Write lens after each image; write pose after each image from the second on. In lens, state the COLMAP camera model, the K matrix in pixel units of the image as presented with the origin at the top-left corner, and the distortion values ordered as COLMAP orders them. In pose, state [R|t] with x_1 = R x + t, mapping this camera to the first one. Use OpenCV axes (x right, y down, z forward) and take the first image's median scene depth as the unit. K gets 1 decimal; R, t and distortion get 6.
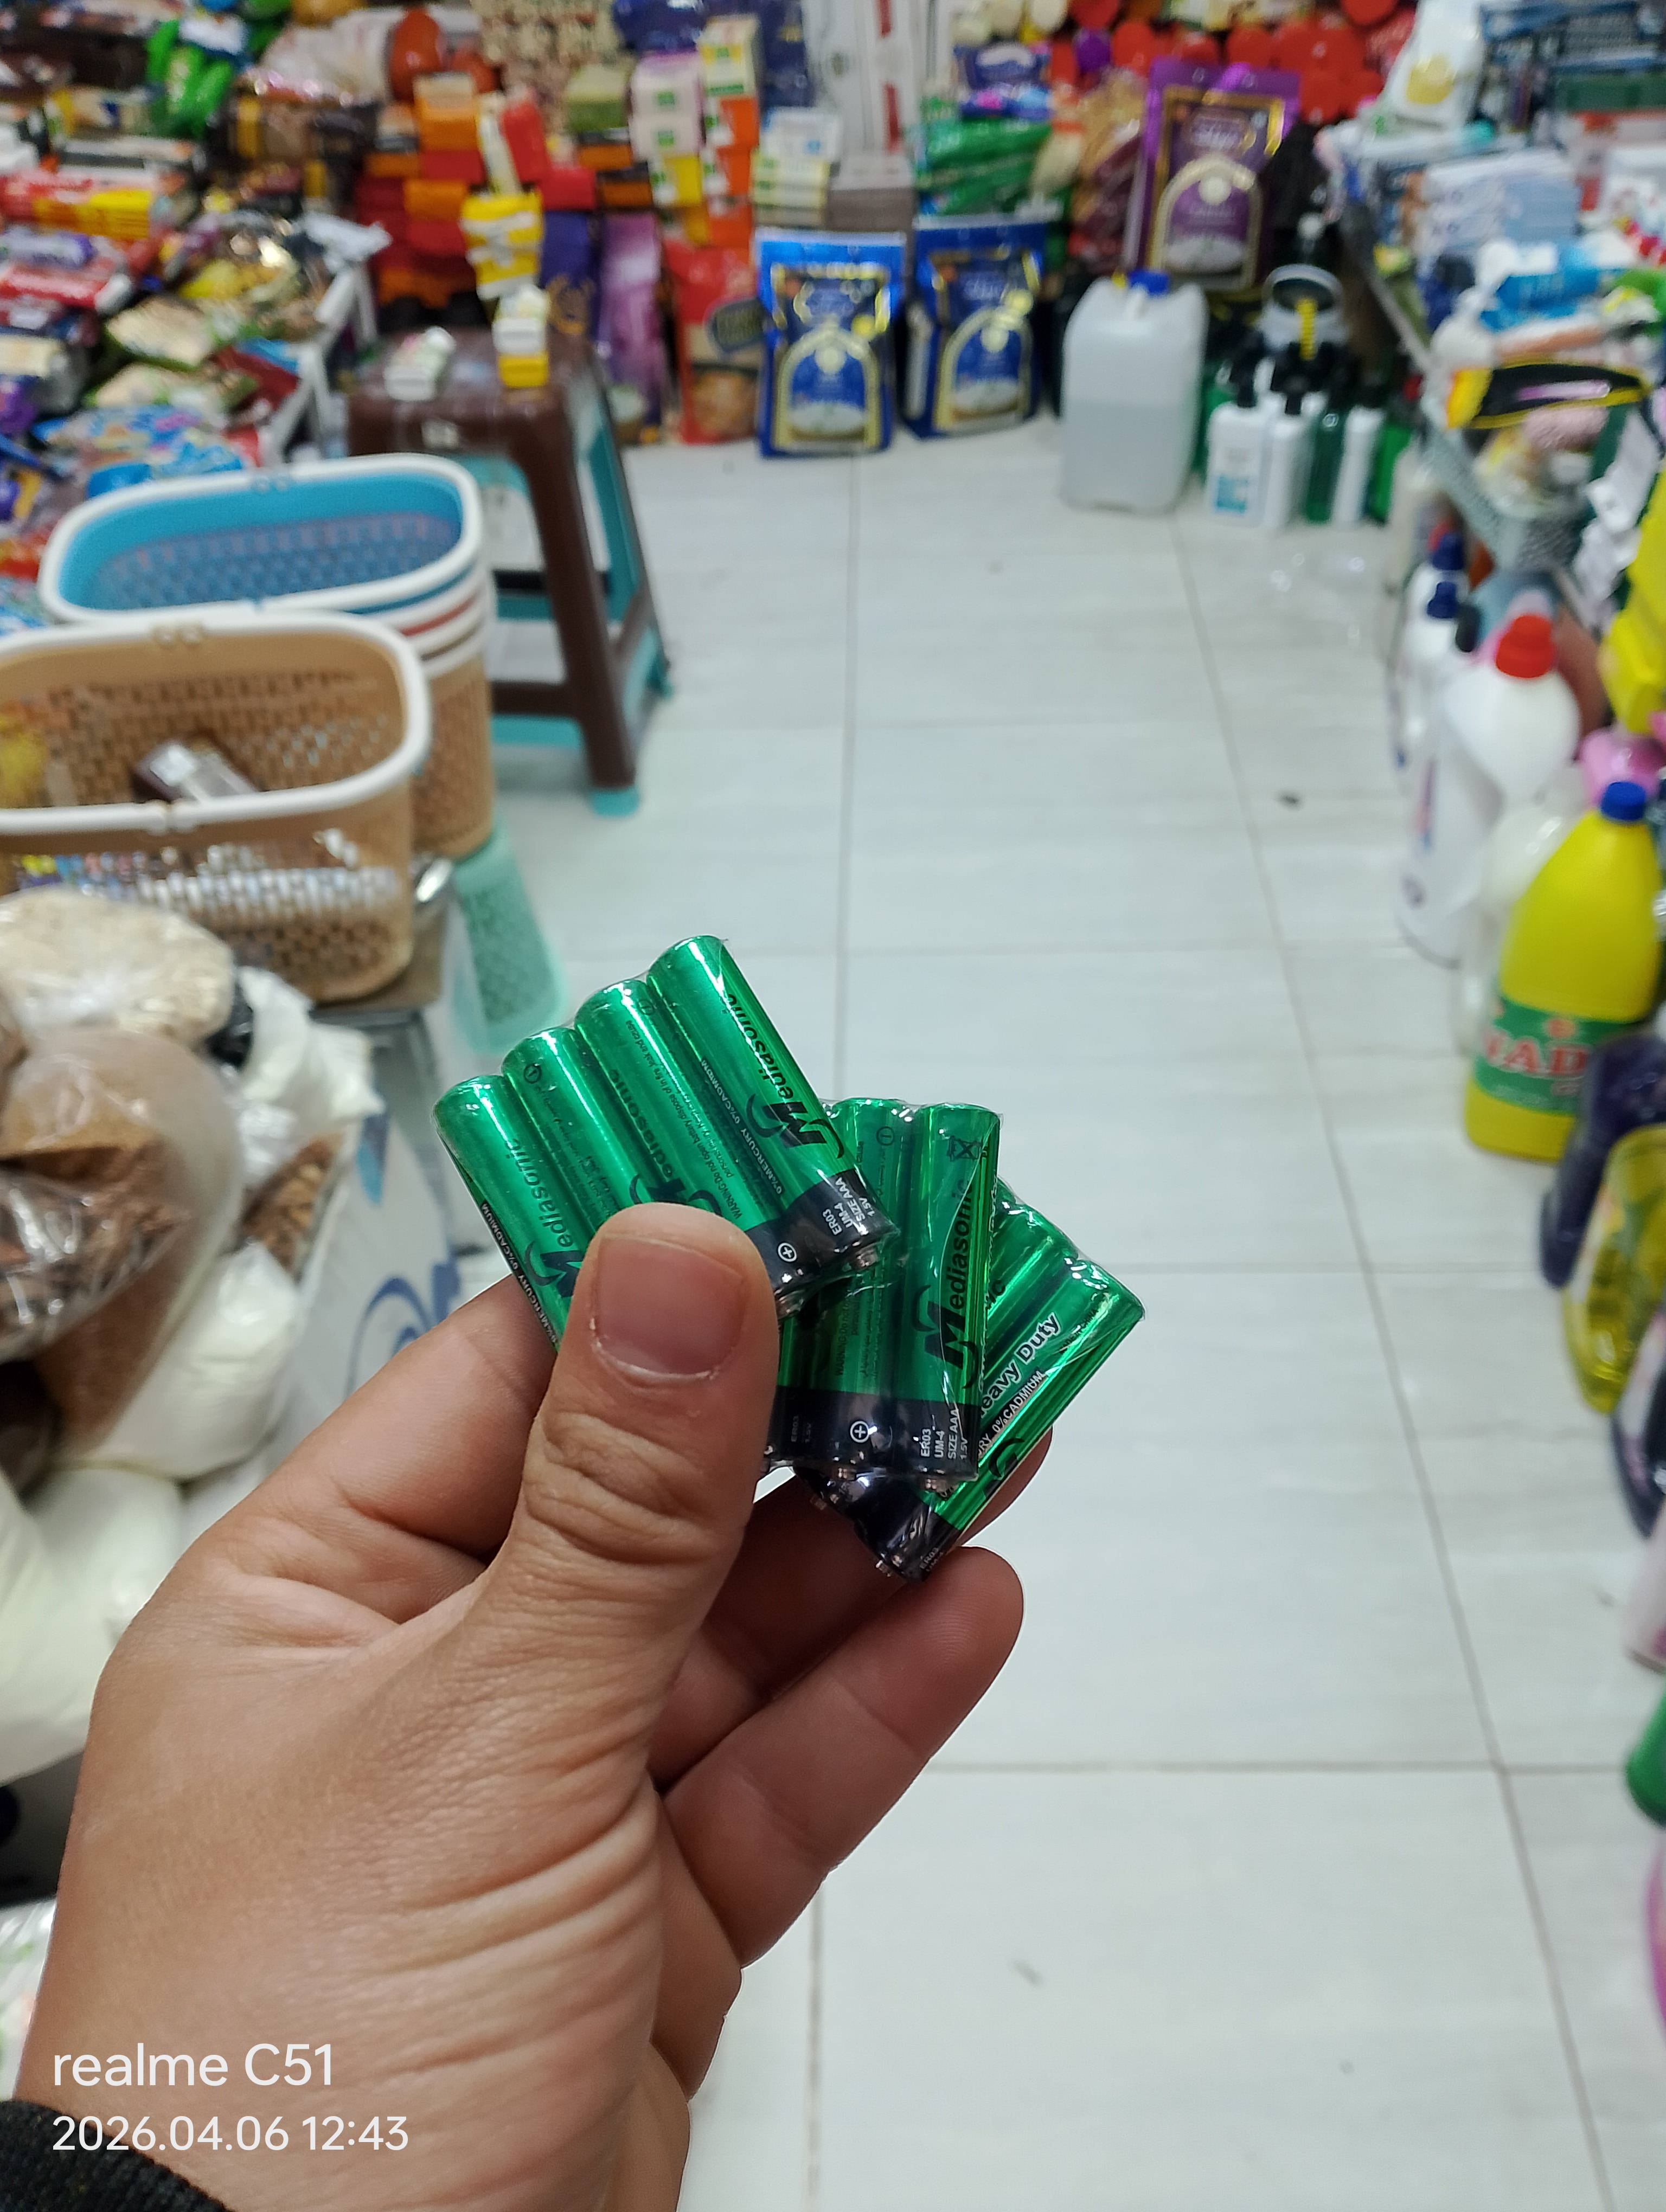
lens RADIAL K [[1803.9, 0, 843.0], [0, 1803.9, 1103.4], [0, 0, 1]] dist [0.034394, -0.111905]
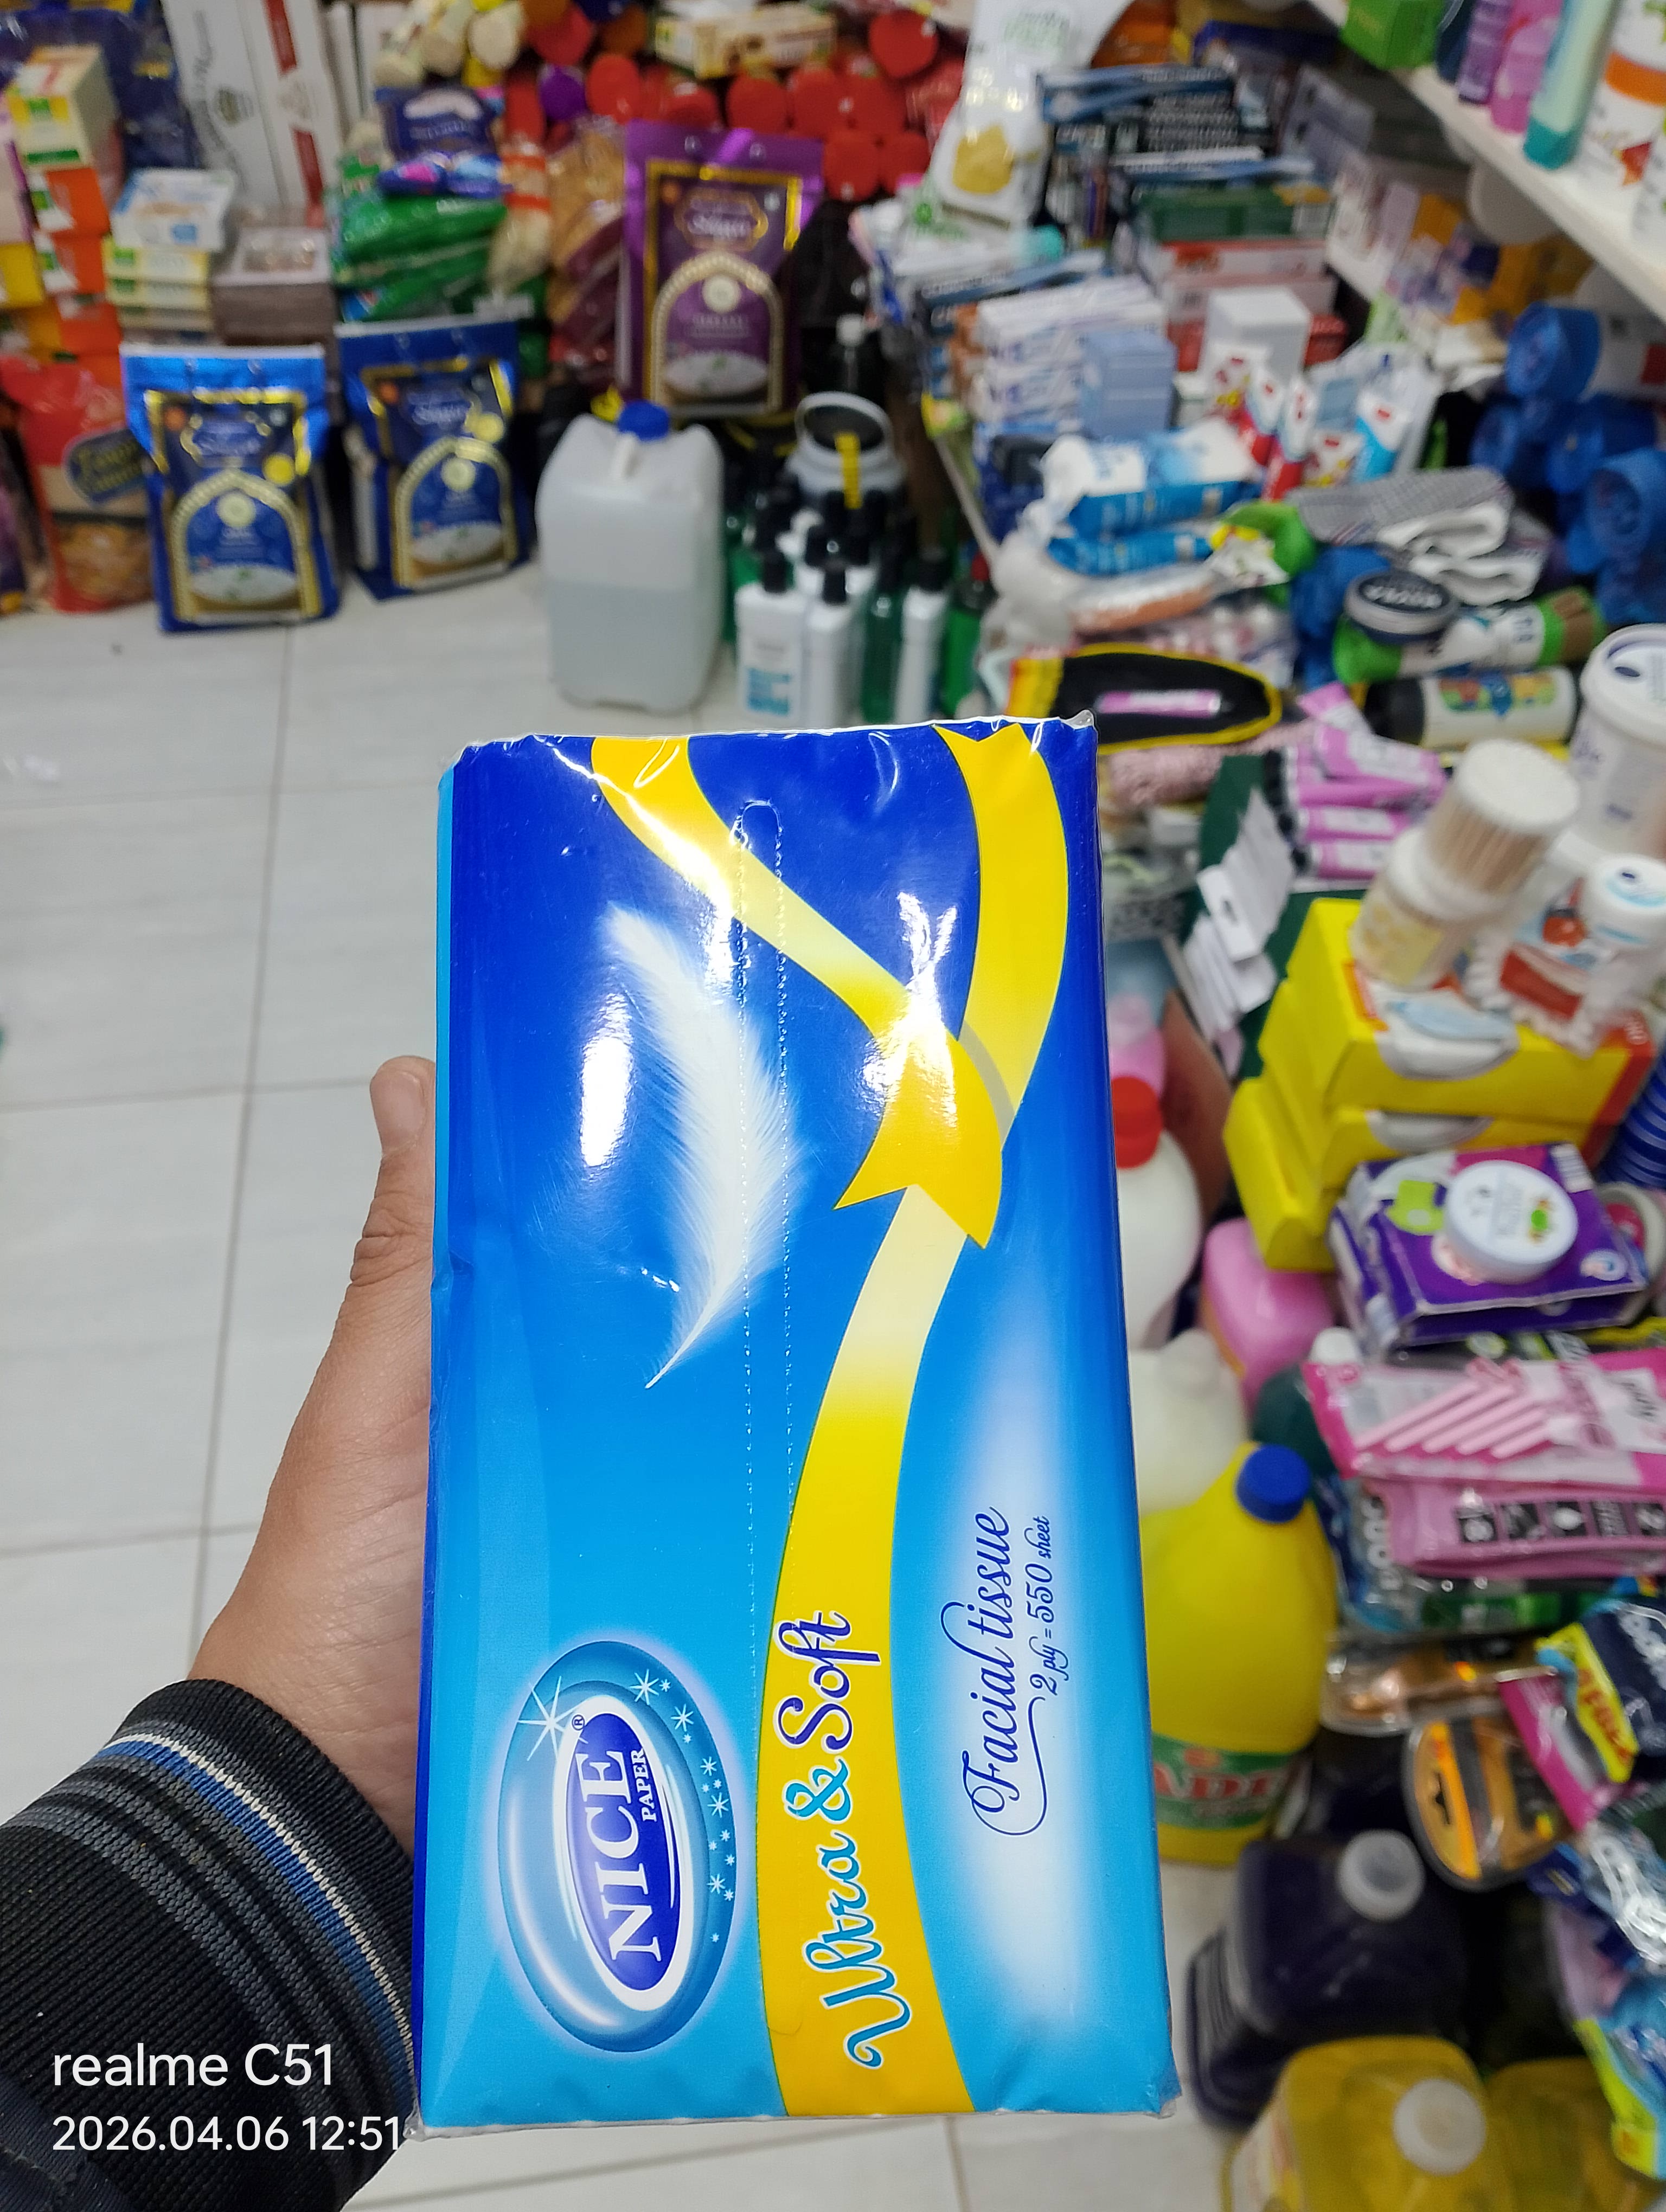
lens RADIAL K [[1798.3, 0, 833.0], [0, 1798.3, 1106.0], [0, 0, 1]] dist [0.029718, -0.110121]
pose [[0.983061, -0.073564, 0.167865, 0.099834], [0.064960, 0.996305, 0.056186, -0.204177], [-0.171378, -0.044330, 0.984208, 0.222061]]
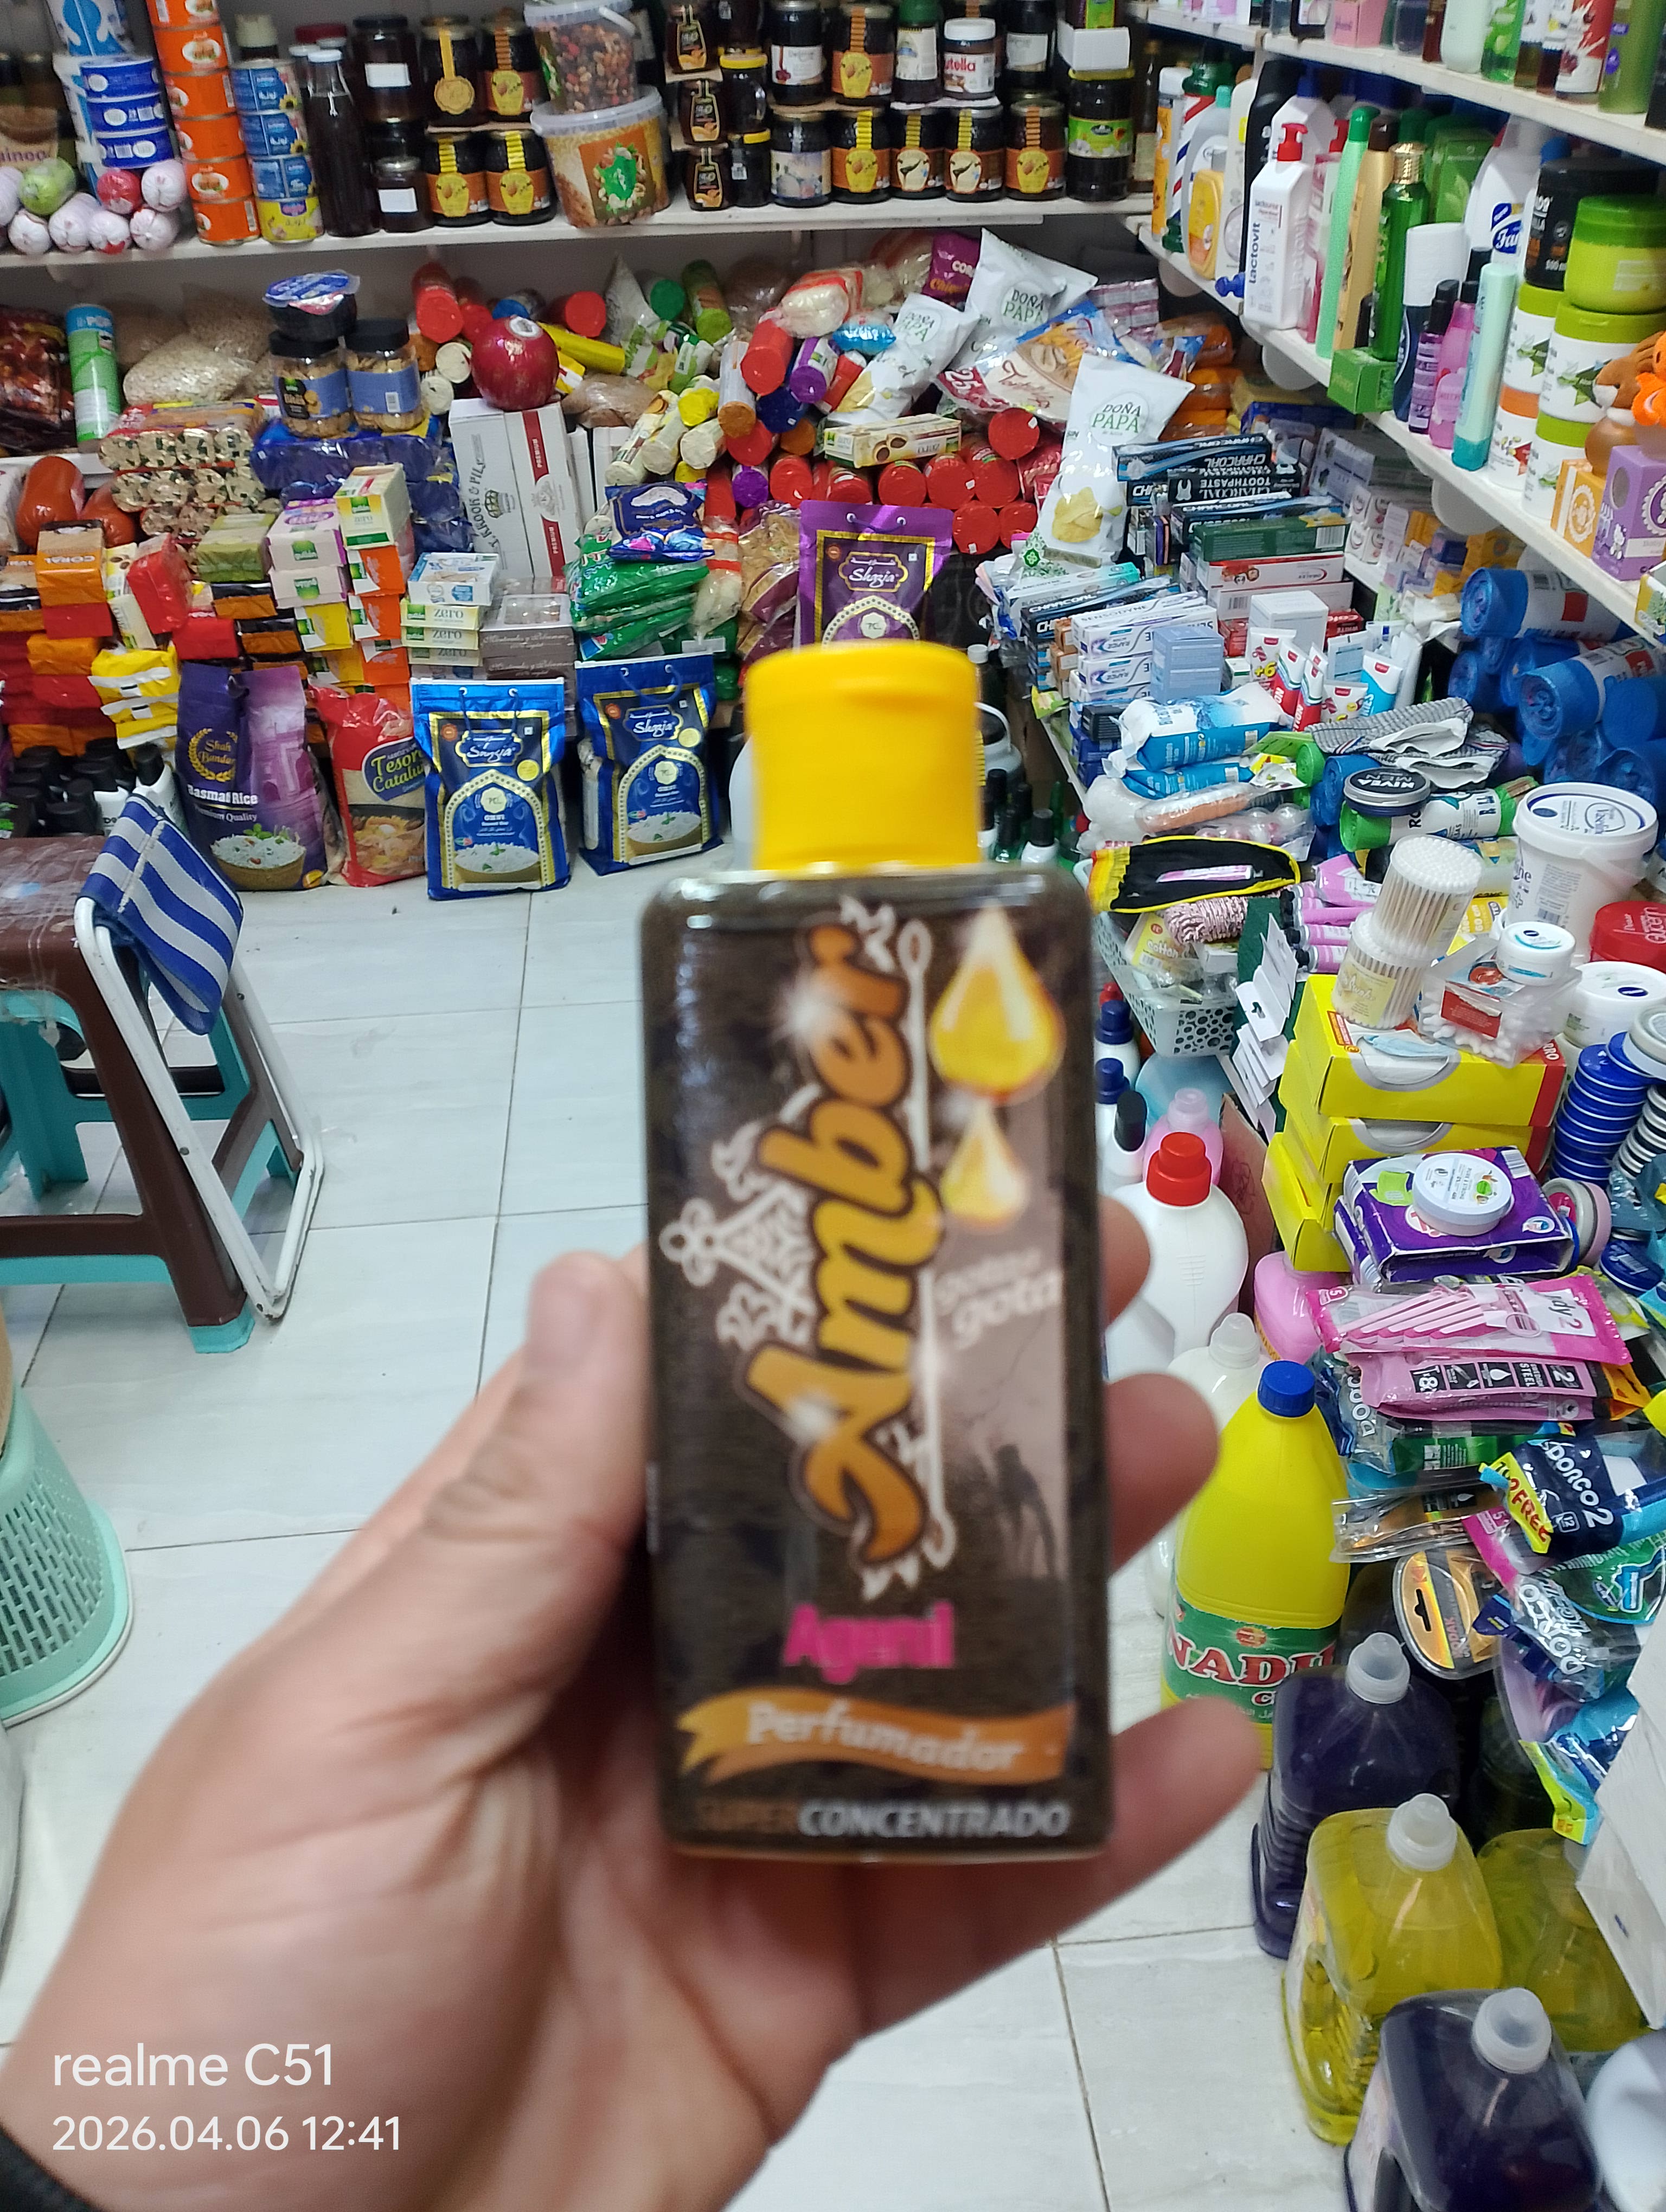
lens RADIAL K [[1761.3, 0, 824.6], [0, 1761.3, 1114.5], [0, 0, 1]] dist [0.065699, -0.133045]
pose [[0.994722, -0.053848, 0.087338, 0.082033], [0.065796, 0.987925, -0.140270, -0.111360], [-0.078730, 0.145277, 0.986254, 0.089354]]
